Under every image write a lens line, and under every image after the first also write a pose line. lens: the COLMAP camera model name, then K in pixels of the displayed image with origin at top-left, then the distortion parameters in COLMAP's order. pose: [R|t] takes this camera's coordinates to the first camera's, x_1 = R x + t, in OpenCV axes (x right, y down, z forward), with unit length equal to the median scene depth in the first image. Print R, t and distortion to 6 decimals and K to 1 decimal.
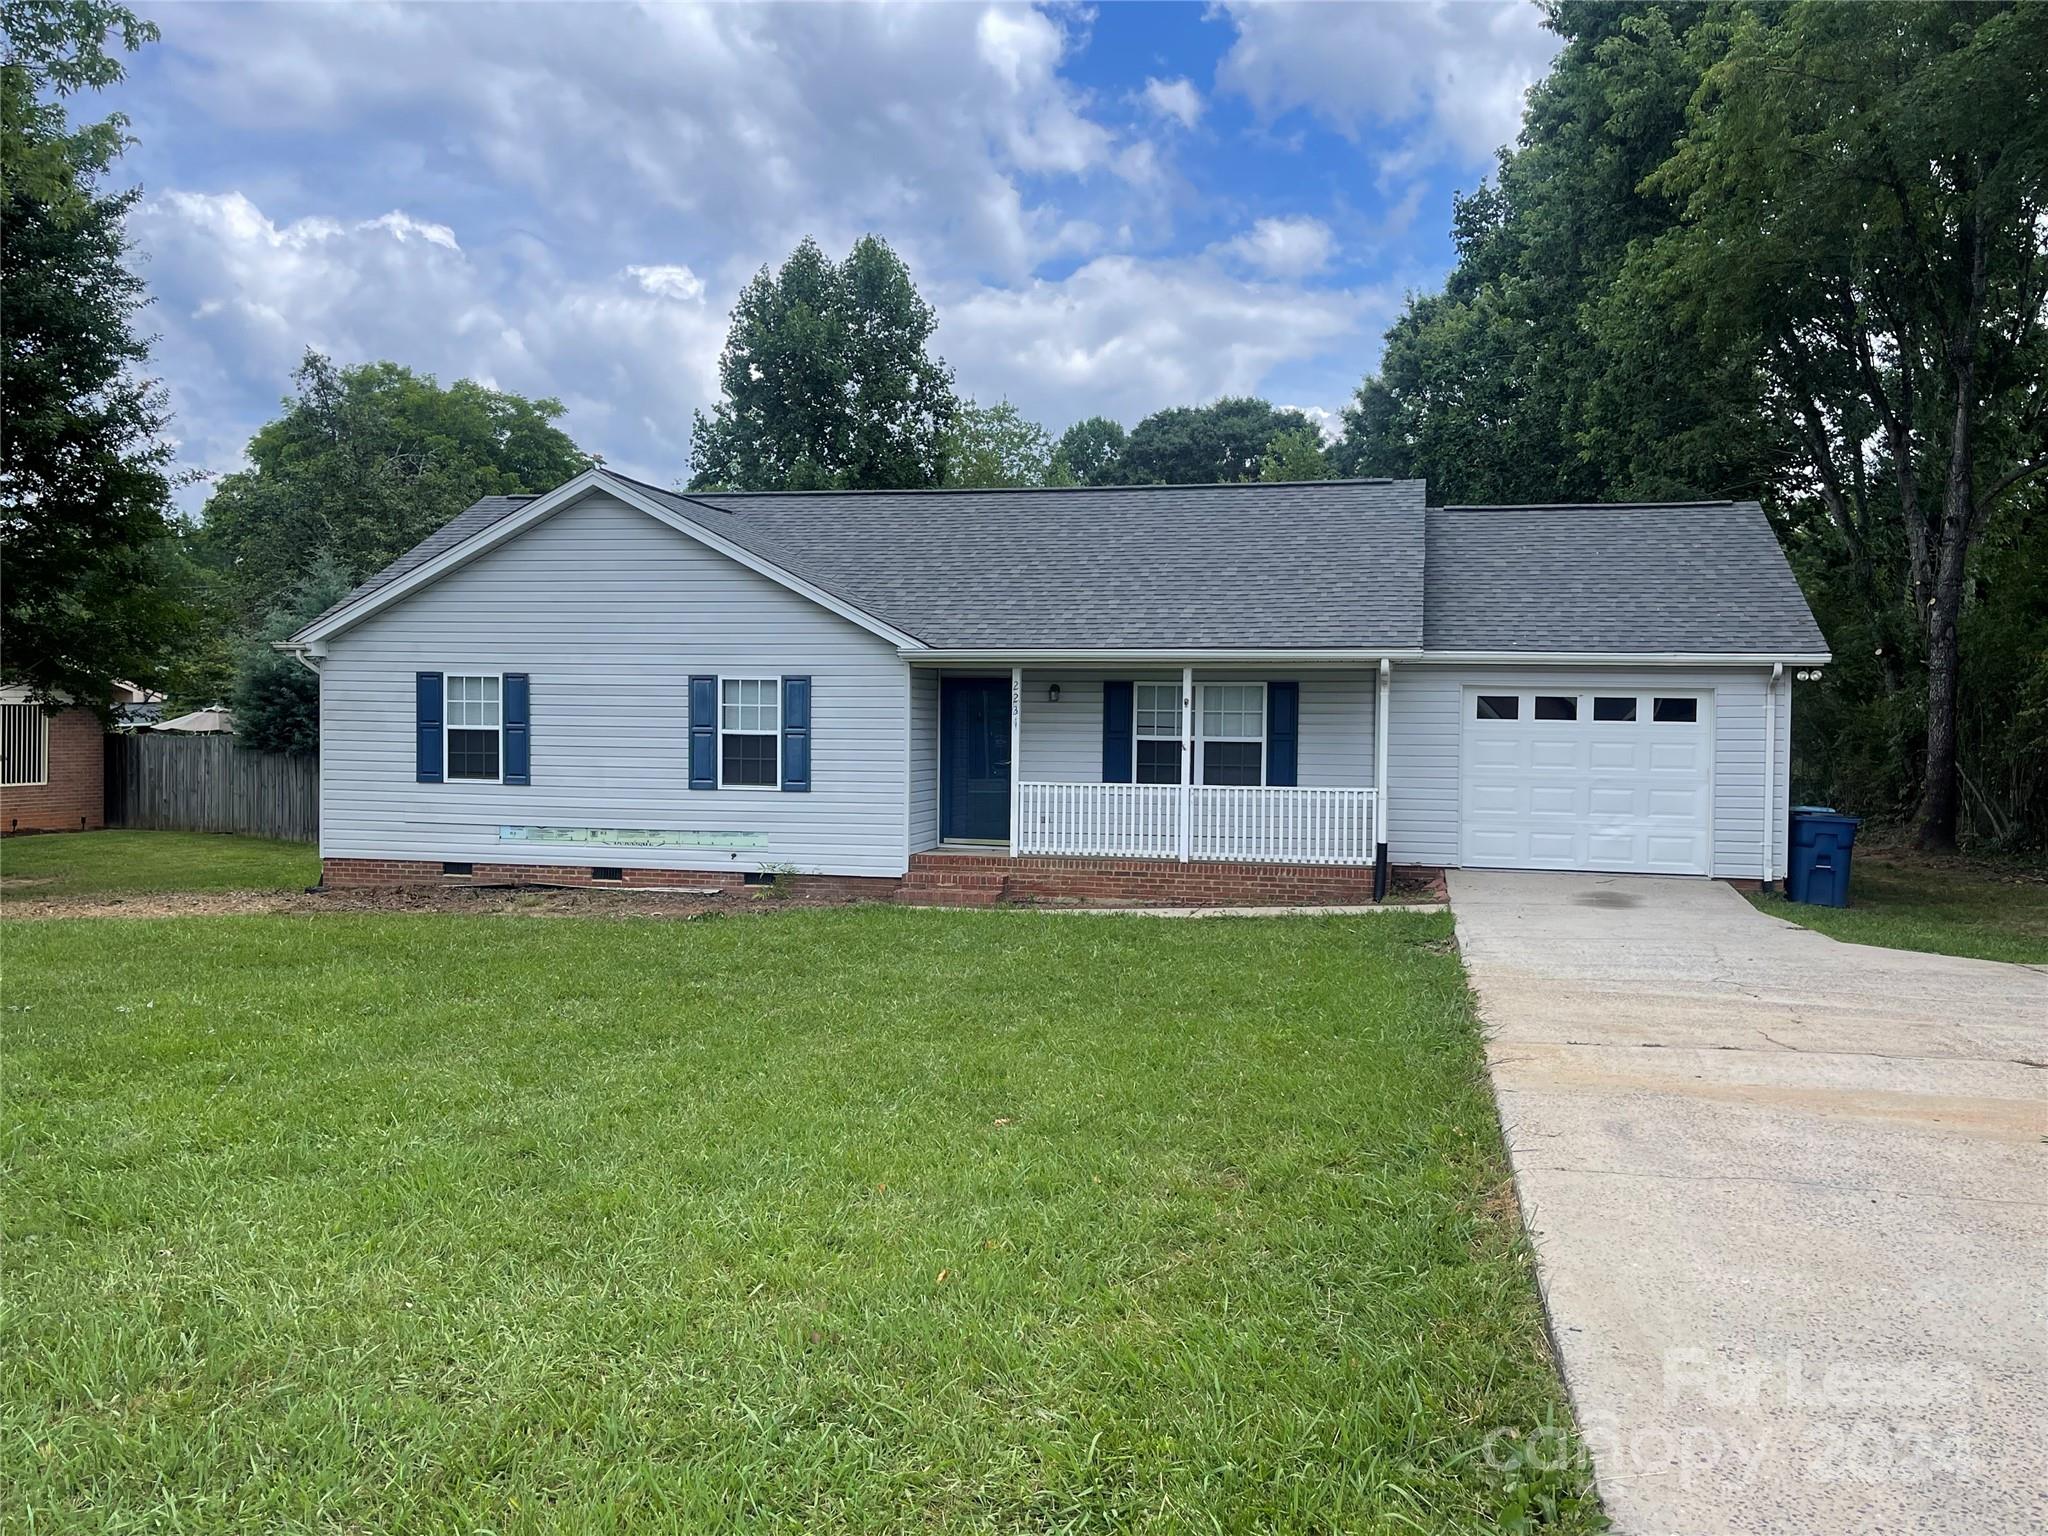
lens RADIAL K [[1672.8, 0, 1024.0], [0, 1672.8, 768.0], [0, 0, 1]] dist [0.038104, -0.004143]
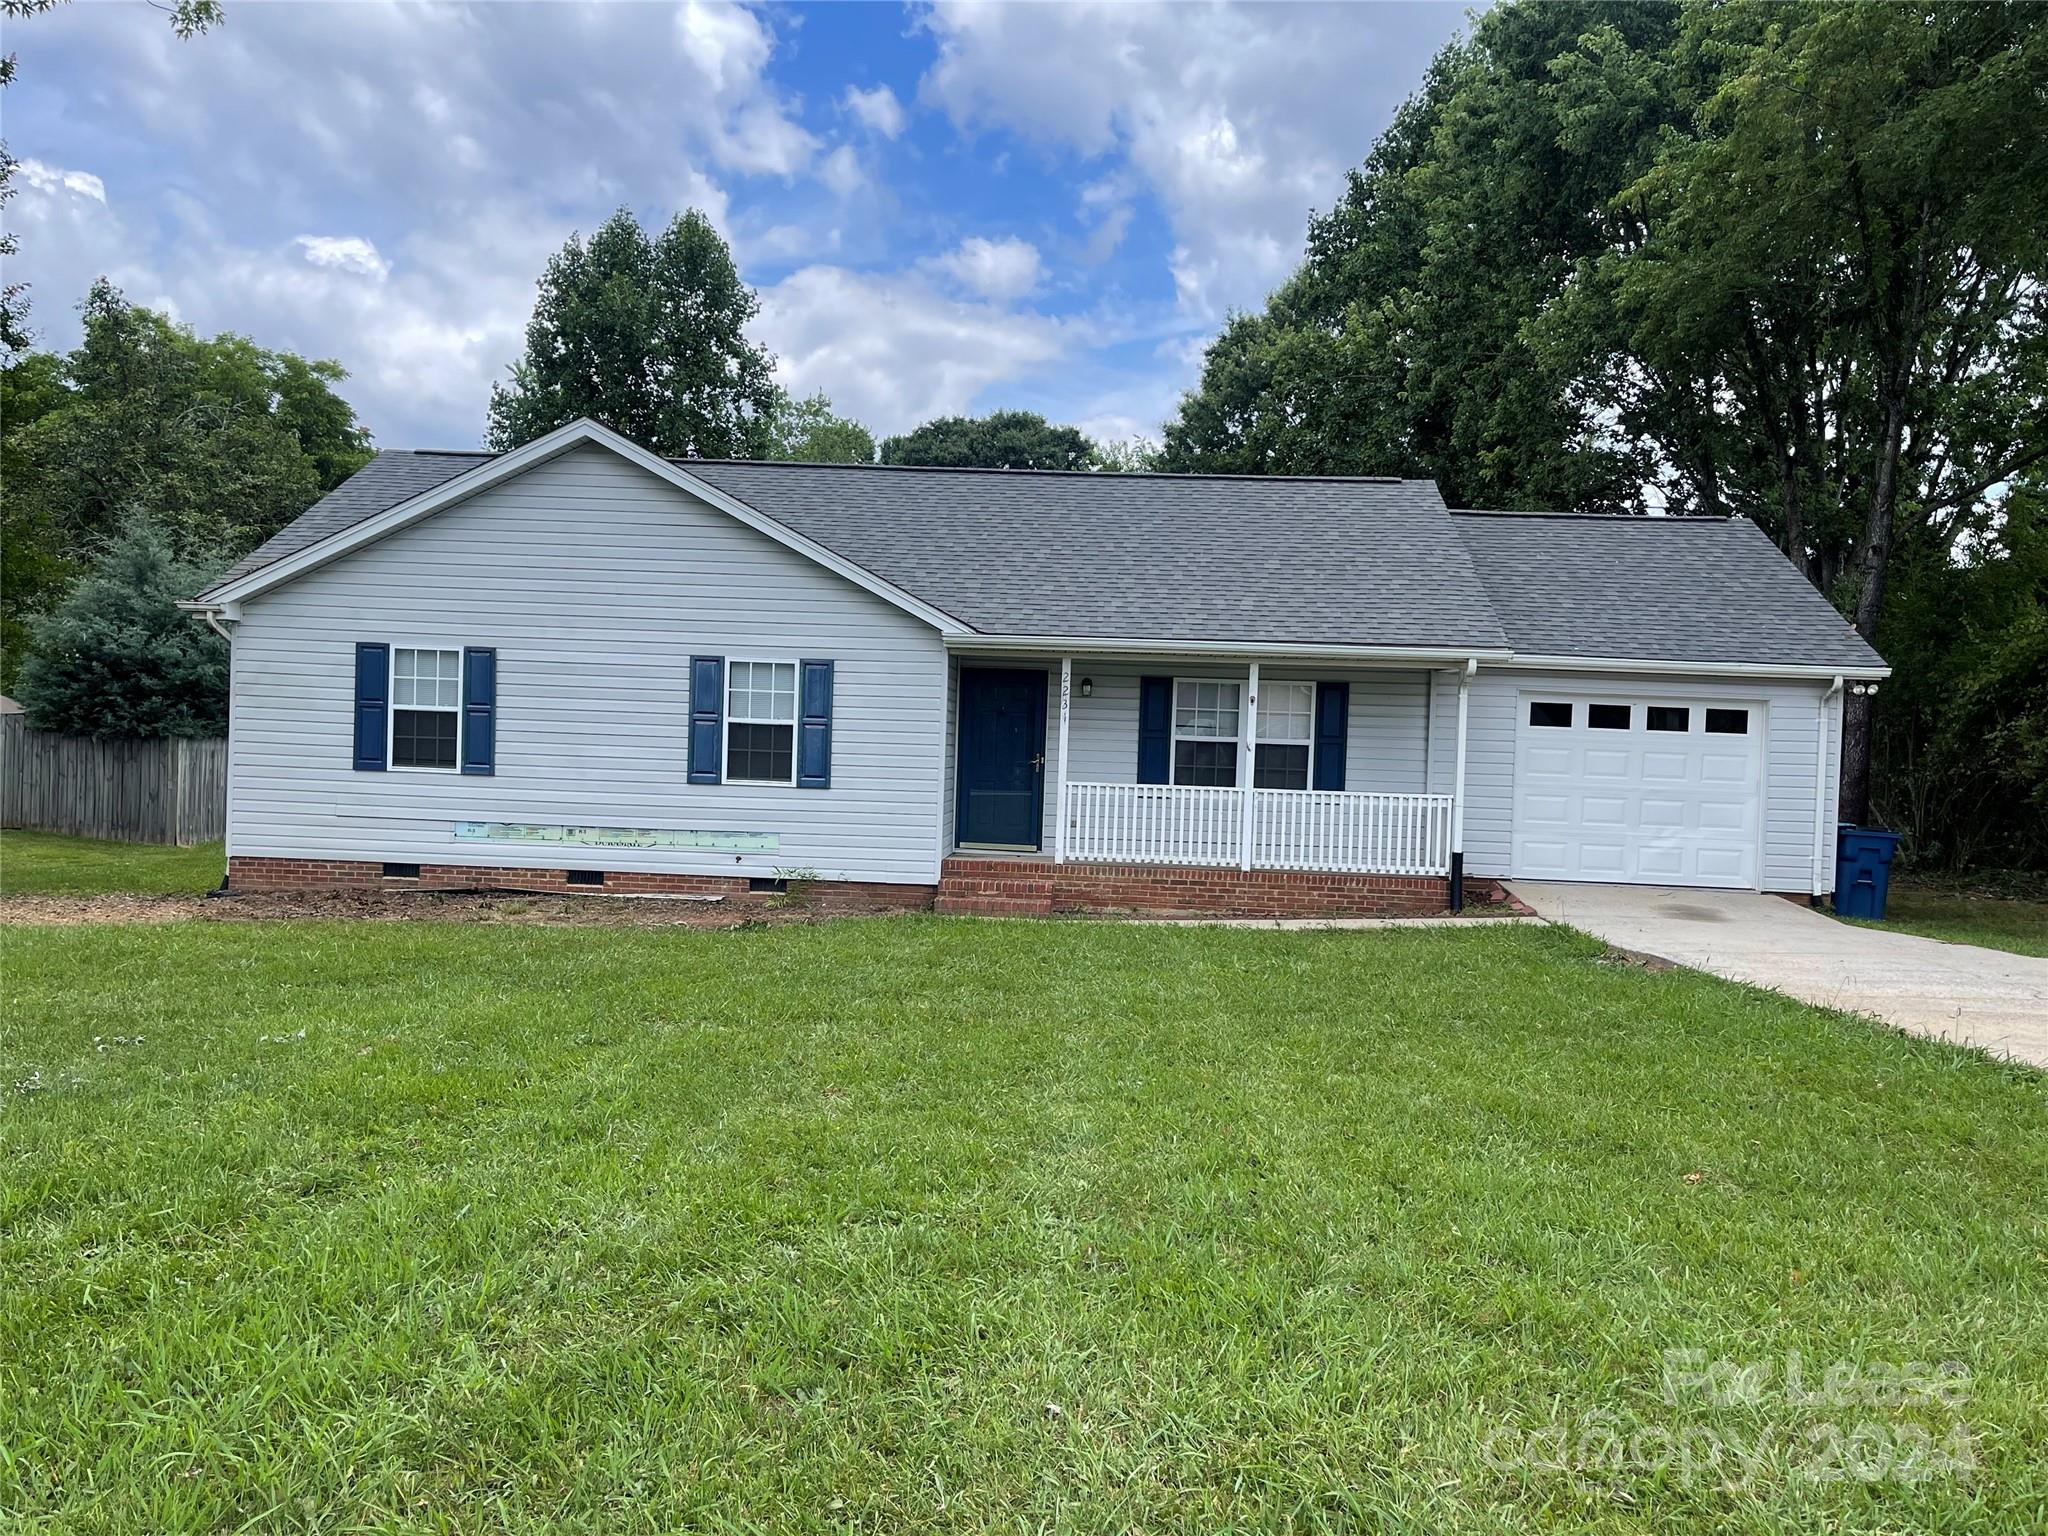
lens RADIAL K [[1676.6, 0, 1024.0], [0, 1676.6, 768.0], [0, 0, 1]] dist [0.041198, 0.001538]
pose [[0.985115, 0.020511, 0.170669, -0.177247], [-0.019024, 0.999766, -0.010343, 0.010314], [-0.170841, 0.006942, 0.985274, 0.092000]]
